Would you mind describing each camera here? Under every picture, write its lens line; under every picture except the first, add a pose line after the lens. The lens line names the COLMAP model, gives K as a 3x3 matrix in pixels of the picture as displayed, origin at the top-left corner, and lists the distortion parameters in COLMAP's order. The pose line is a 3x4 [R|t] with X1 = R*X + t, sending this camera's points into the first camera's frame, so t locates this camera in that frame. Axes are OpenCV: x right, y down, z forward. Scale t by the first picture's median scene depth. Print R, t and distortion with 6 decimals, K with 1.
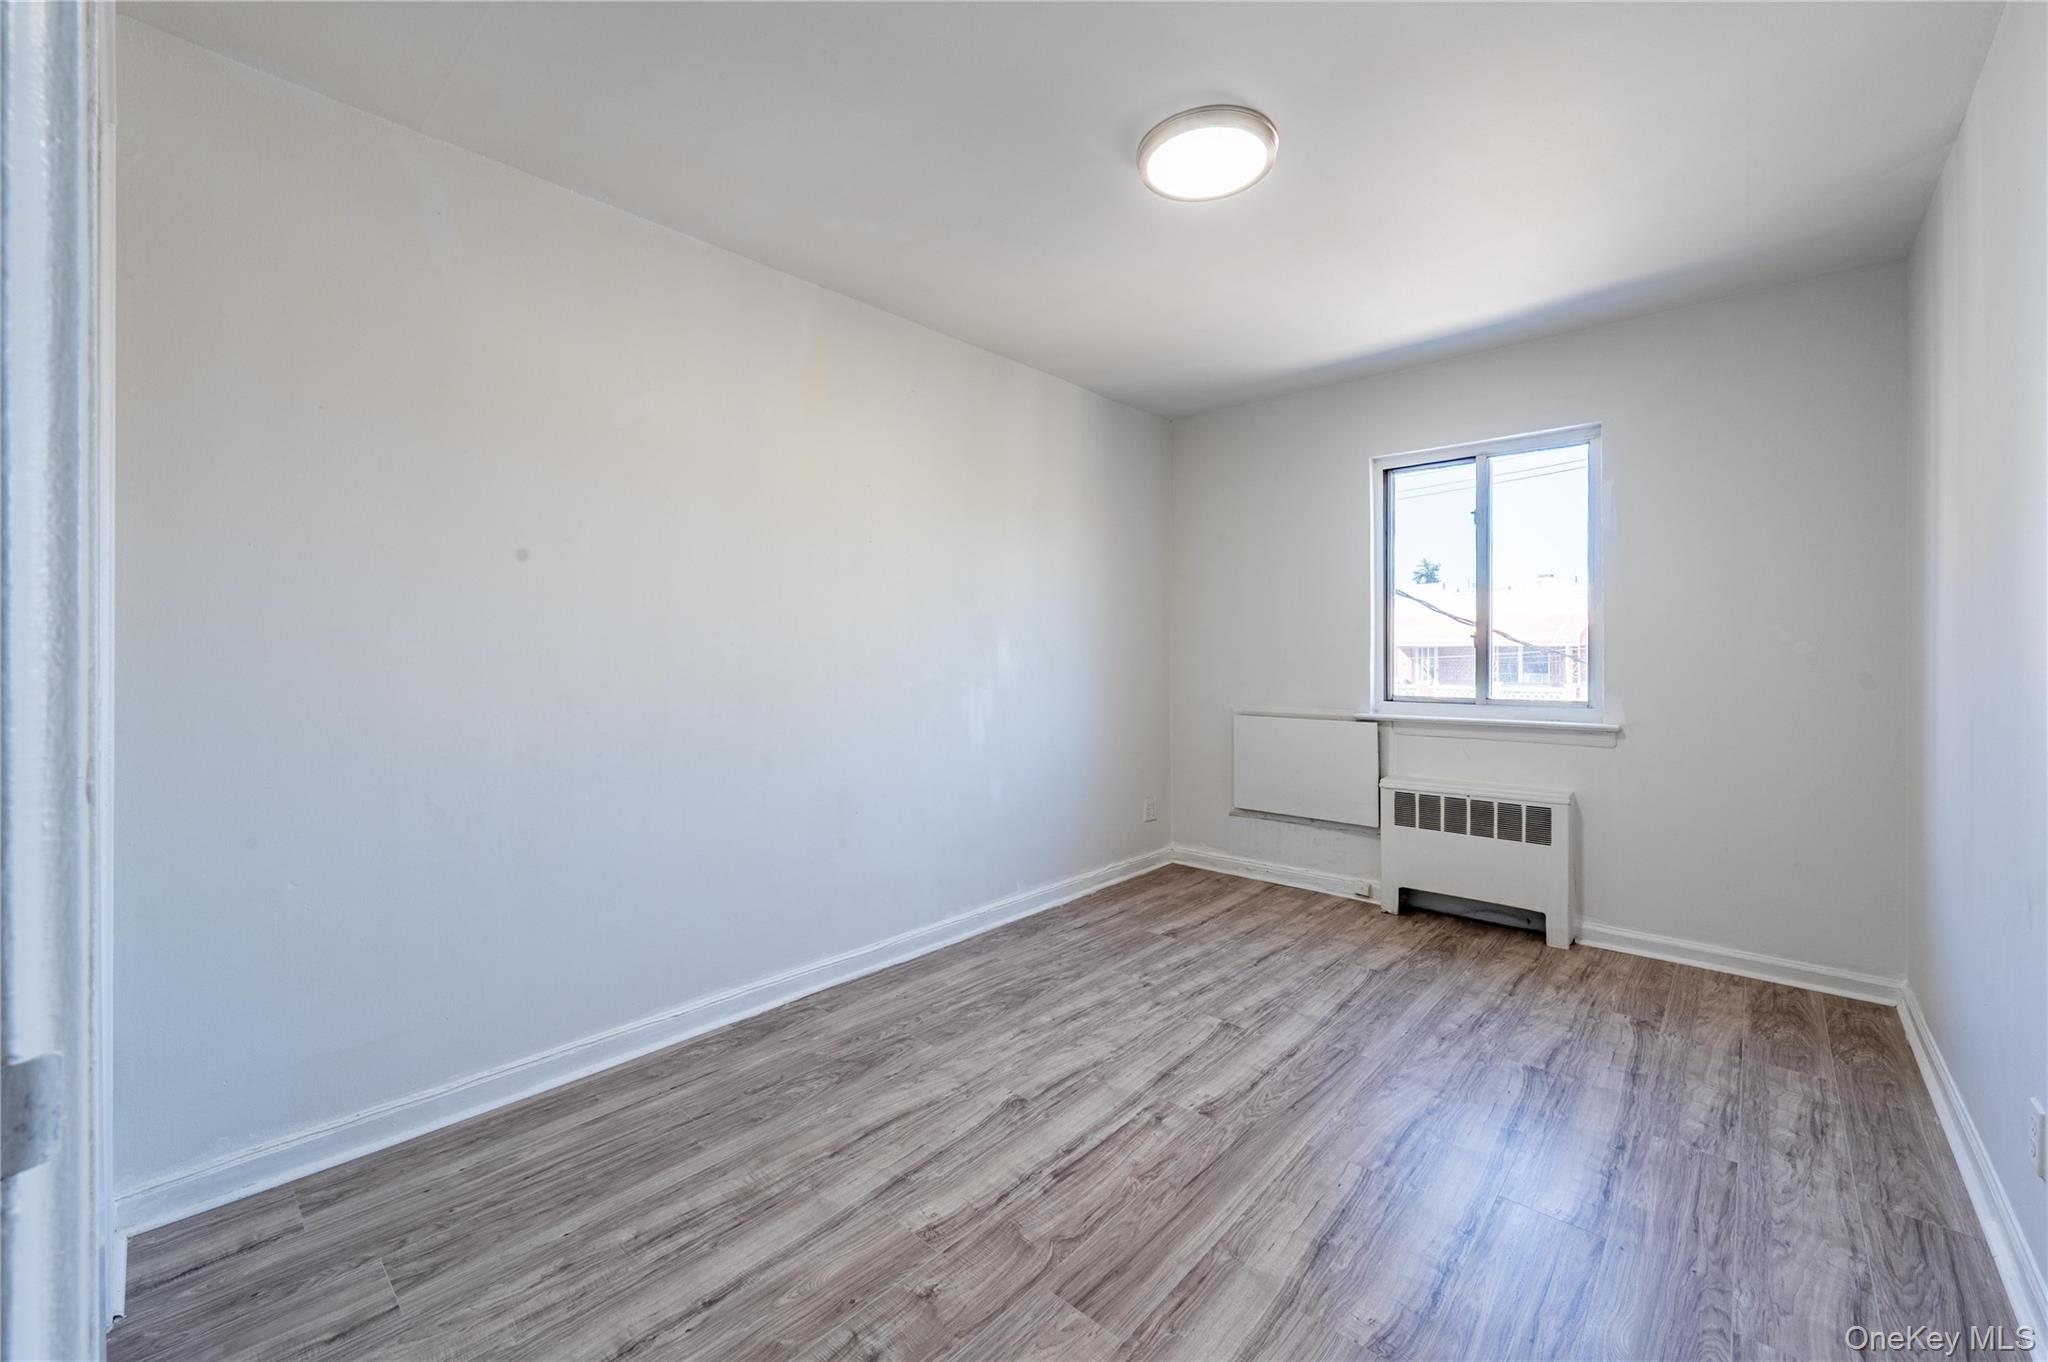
lens RADIAL K [[823.3, 0, 1006.6], [0, 823.3, 674.5], [0, 0, 1]] dist [-0.003417, -0.000589]
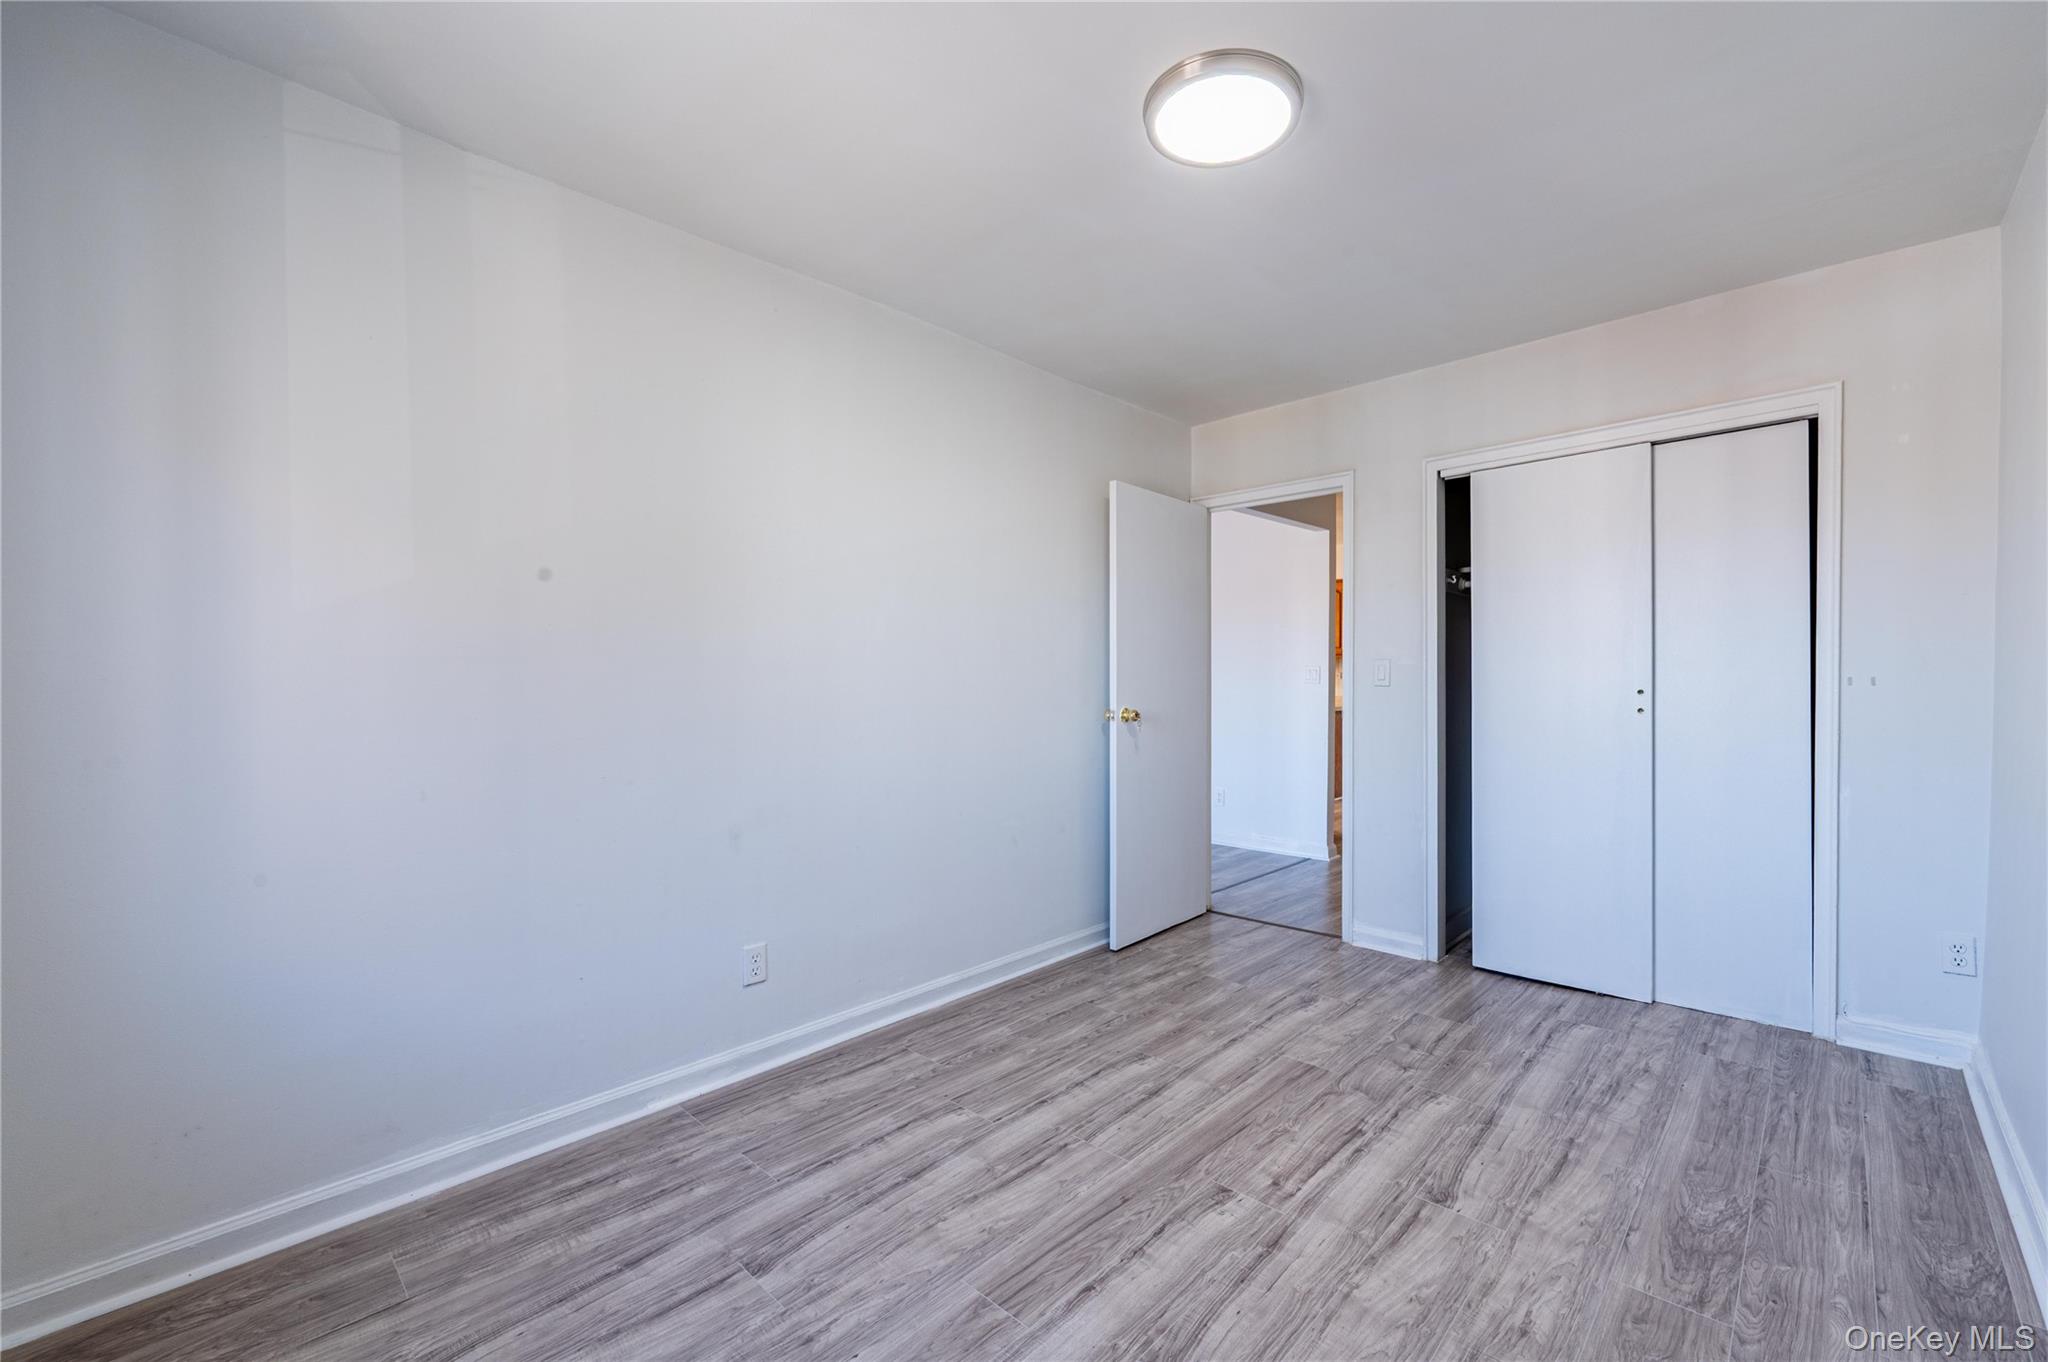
lens RADIAL K [[823.3, 0, 1025.7], [0, 823.3, 673.3], [0, 0, 1]] dist [-0.003417, -0.000589]
pose [[-0.998289, 0.008774, 0.057805, 0.423057], [0.010080, 0.999700, 0.022334, -0.069237], [-0.057592, 0.022879, -0.998078, 1.994798]]
